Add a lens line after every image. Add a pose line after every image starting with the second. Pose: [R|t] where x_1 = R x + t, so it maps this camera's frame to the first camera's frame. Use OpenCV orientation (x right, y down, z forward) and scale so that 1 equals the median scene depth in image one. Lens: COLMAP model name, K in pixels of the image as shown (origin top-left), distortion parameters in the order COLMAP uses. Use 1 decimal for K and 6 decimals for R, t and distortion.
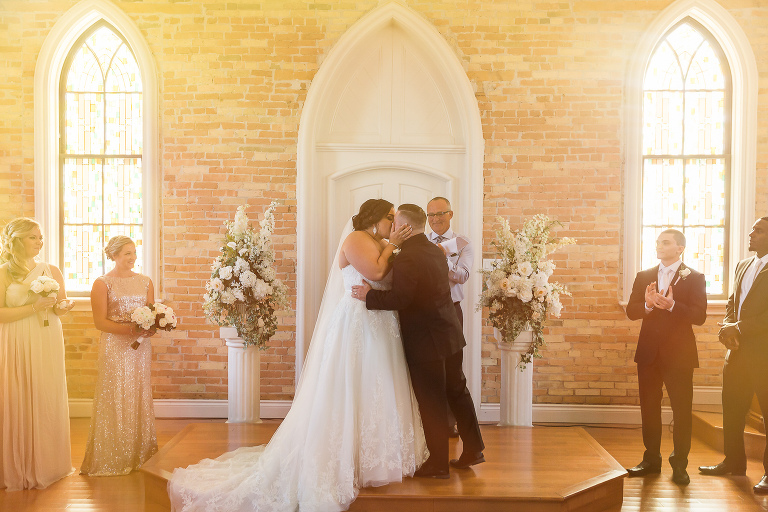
lens RADIAL K [[794.9, 0, 384.0], [0, 794.9, 256.0], [0, 0, 1]] dist [0.022301, 0.011166]
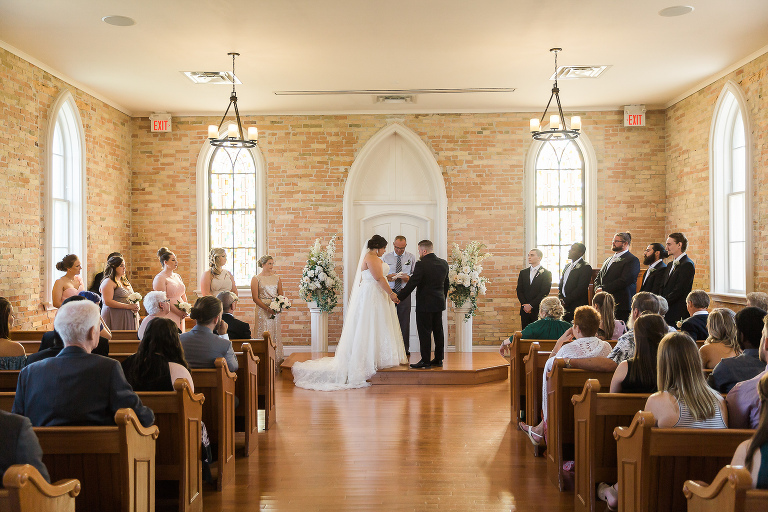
lens RADIAL K [[794.9, 0, 384.0], [0, 794.9, 256.0], [0, 0, 1]] dist [0.022301, 0.011166]
pose [[0.999922, -0.012006, 0.003342, -0.024408], [0.012044, 0.999862, -0.011483, 0.002415], [-0.003204, 0.011523, 0.999928, -0.788475]]
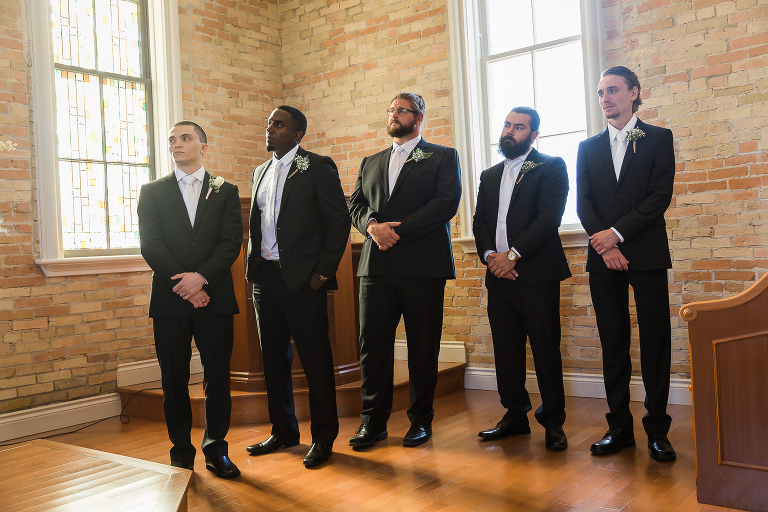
lens RADIAL K [[714.1, 0, 368.3], [0, 714.1, 255.1], [0, 0, 1]] dist [0.016945, 0.008967]
pose [[0.595890, -0.037668, 0.802182, -0.039968], [0.059277, 0.998238, 0.002841, 0.068272], [-0.800875, 0.045858, 0.597073, 0.379650]]
